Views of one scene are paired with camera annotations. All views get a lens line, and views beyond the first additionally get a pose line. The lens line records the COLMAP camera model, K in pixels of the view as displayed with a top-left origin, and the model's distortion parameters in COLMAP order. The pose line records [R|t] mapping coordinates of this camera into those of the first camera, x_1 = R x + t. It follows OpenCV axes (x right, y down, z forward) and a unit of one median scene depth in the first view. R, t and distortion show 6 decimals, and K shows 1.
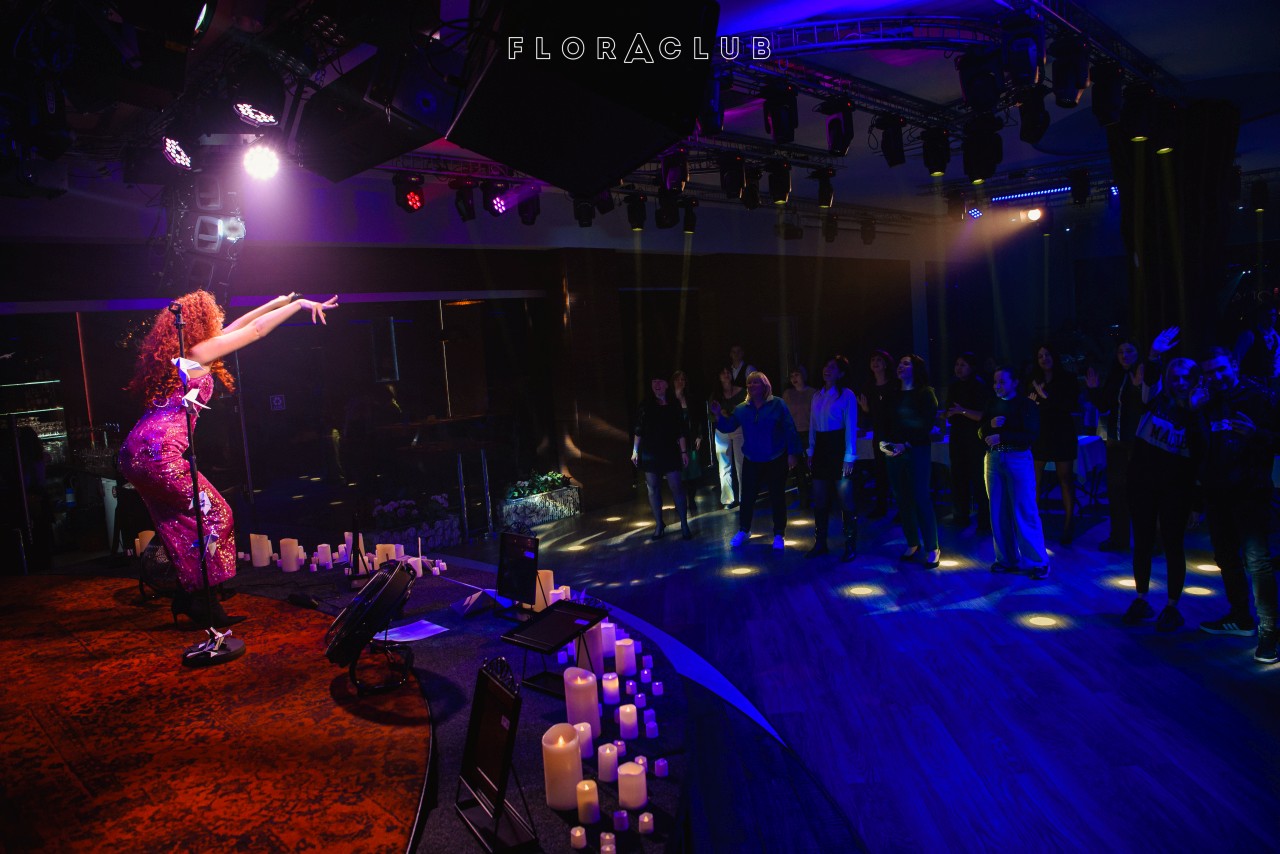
lens RADIAL K [[899.0, 0, 640.5], [0, 899.0, 426.8], [0, 0, 1]] dist [-0.059378, 0.016907]
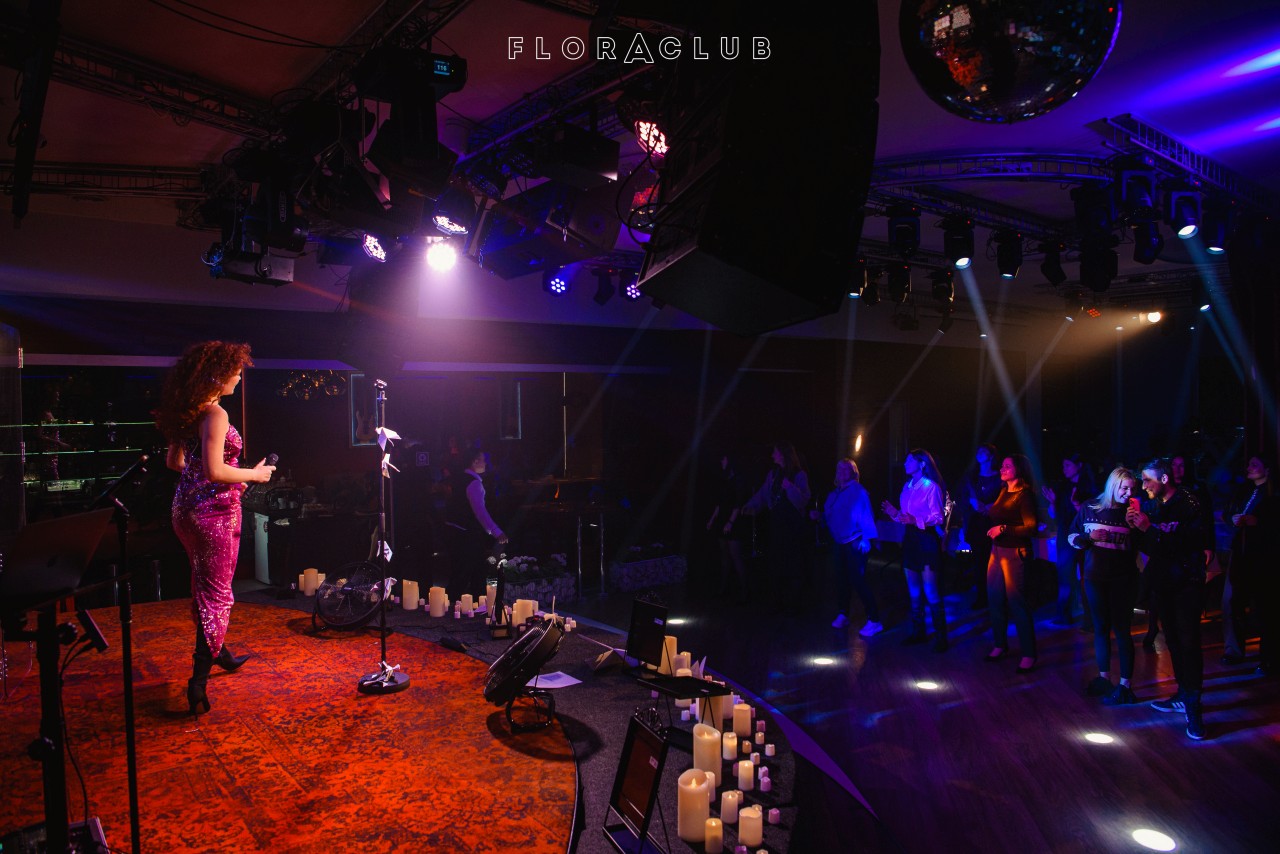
lens RADIAL K [[899.0, 0, 639.8], [0, 899.0, 426.6], [0, 0, 1]] dist [-0.059378, 0.016907]
pose [[0.991286, 0.062039, -0.116208, -0.035764], [-0.069964, 0.995403, -0.065402, -0.030986], [0.111616, 0.072963, 0.991069, -0.166073]]
